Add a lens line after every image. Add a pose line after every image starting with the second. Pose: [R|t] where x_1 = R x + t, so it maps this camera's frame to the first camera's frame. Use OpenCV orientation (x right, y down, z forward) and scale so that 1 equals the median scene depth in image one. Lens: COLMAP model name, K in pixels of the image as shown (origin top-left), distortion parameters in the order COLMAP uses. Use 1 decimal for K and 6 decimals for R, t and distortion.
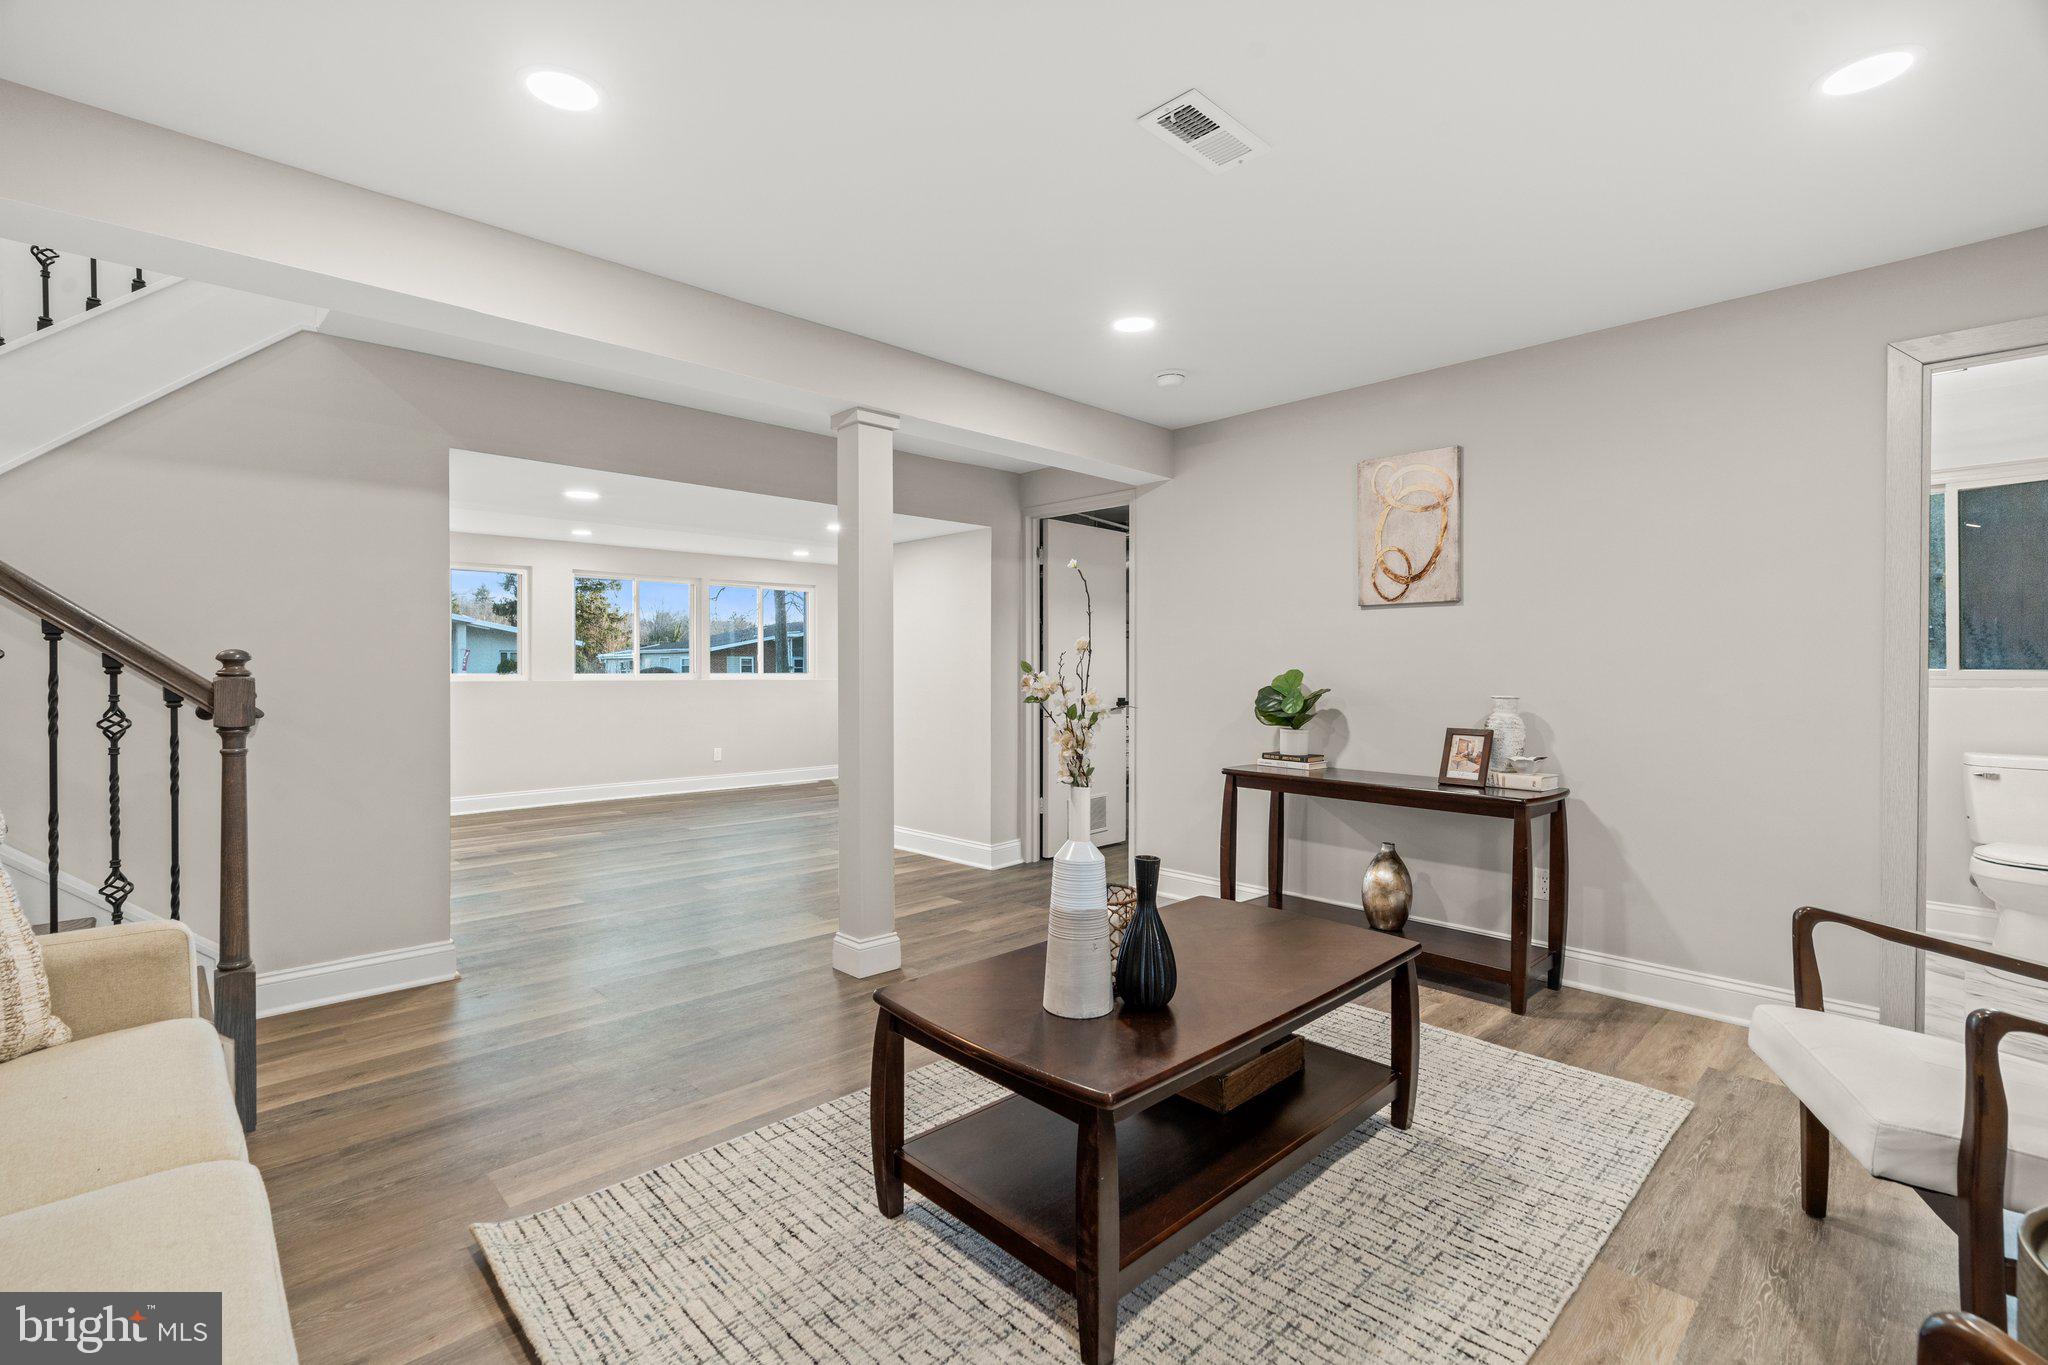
lens RADIAL K [[929.2, 0, 1022.0], [0, 929.2, 676.7], [0, 0, 1]] dist [-0.002071, -0.000846]
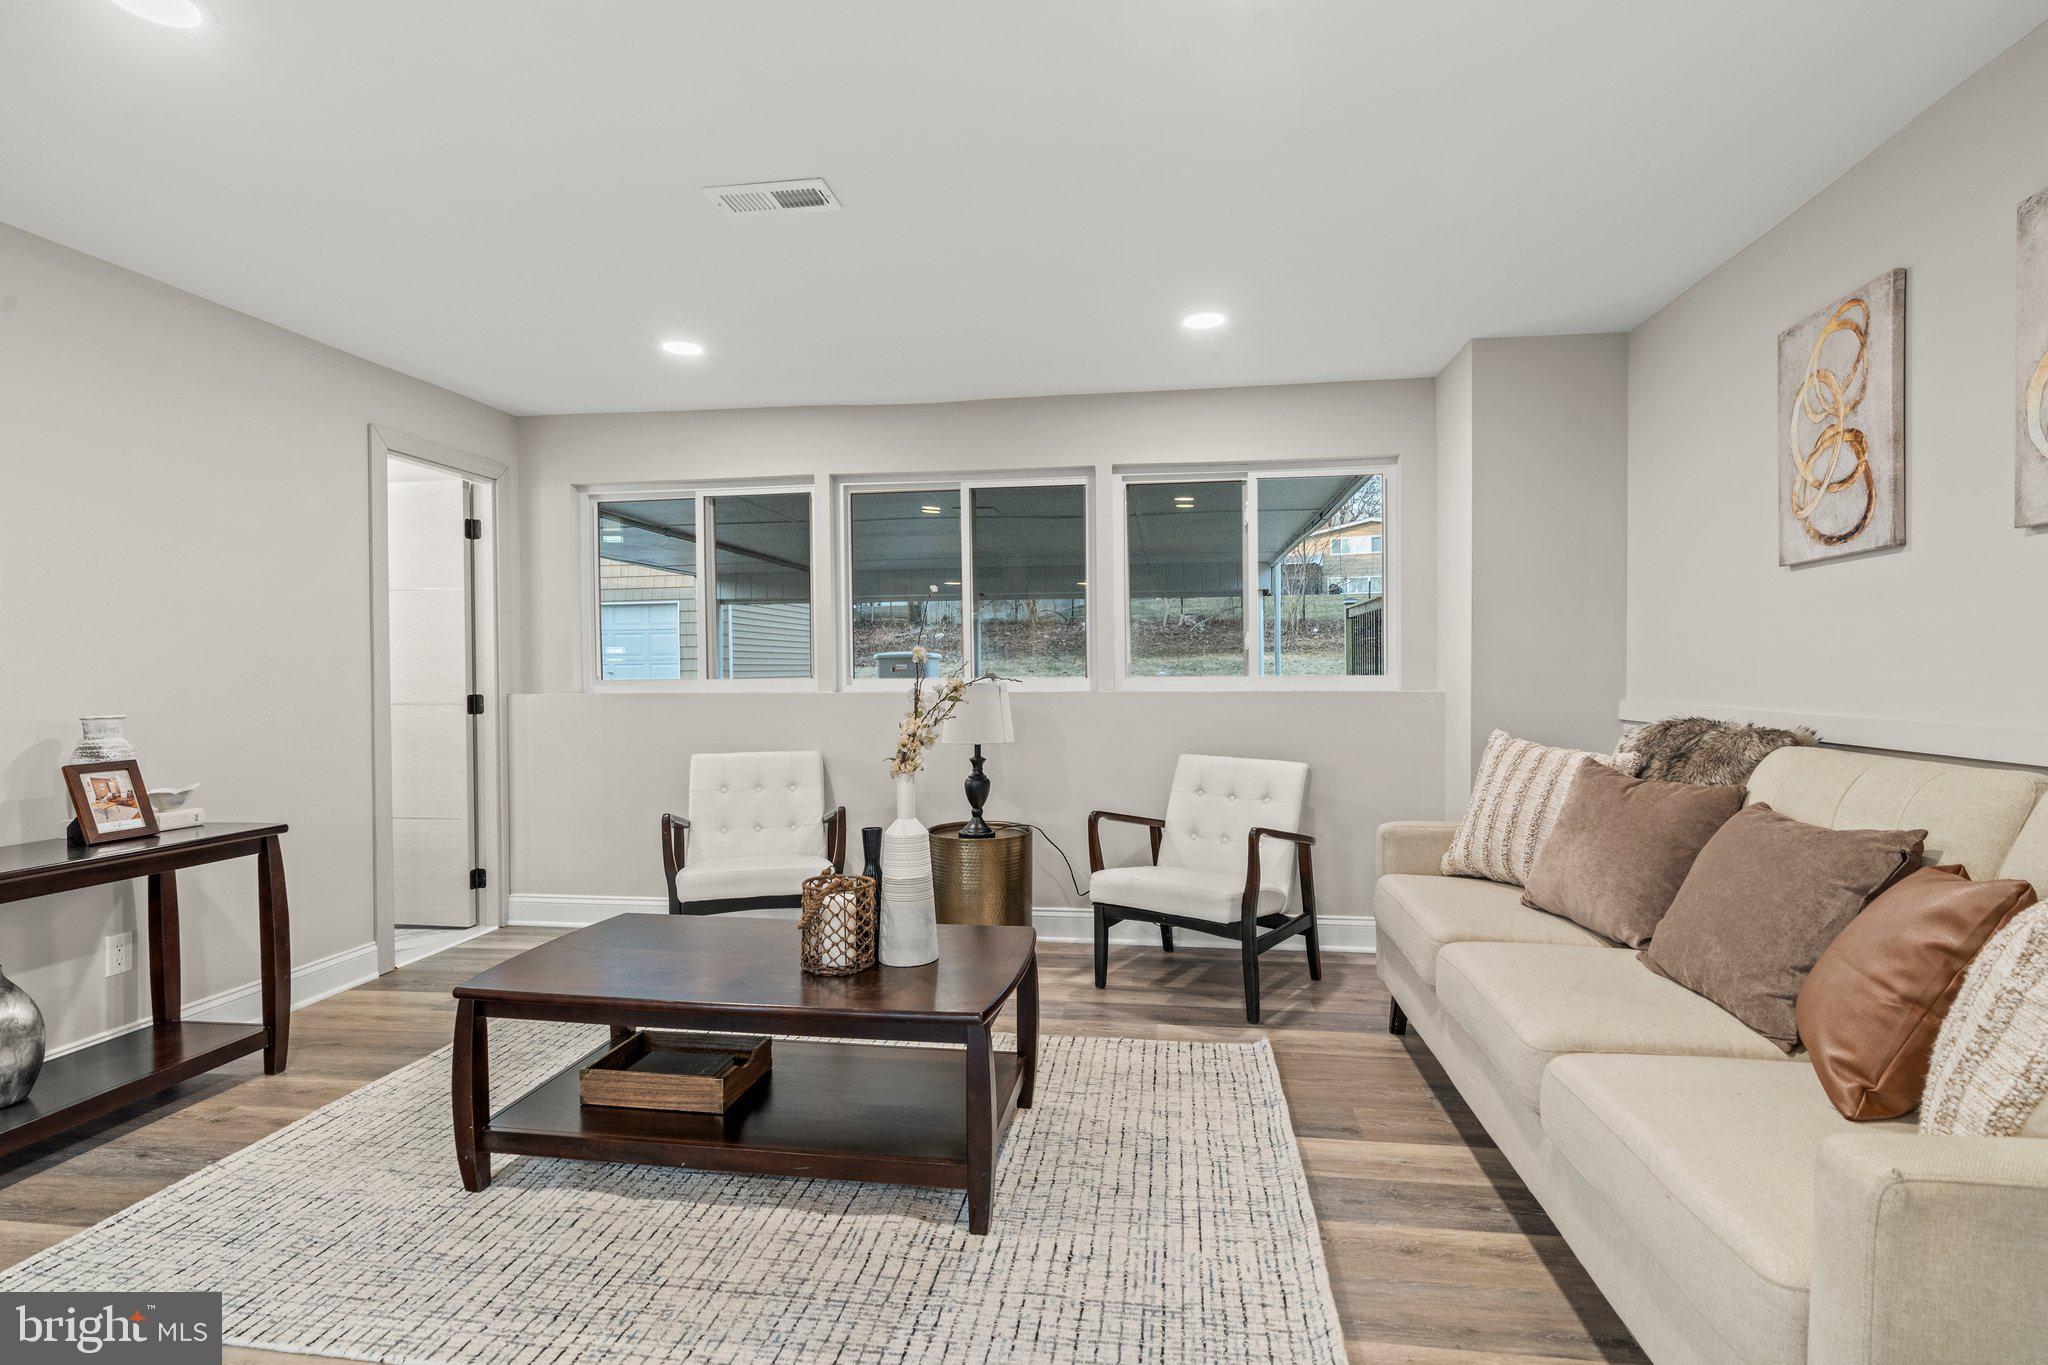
lens RADIAL K [[929.2, 0, 1028.8], [0, 929.2, 684.3], [0, 0, 1]] dist [-0.002071, -0.000846]
pose [[-0.602476, -0.007892, 0.798098, -1.057731], [0.012066, 0.999747, 0.018995, -0.019915], [-0.798045, 0.021073, -0.602229, 1.713045]]
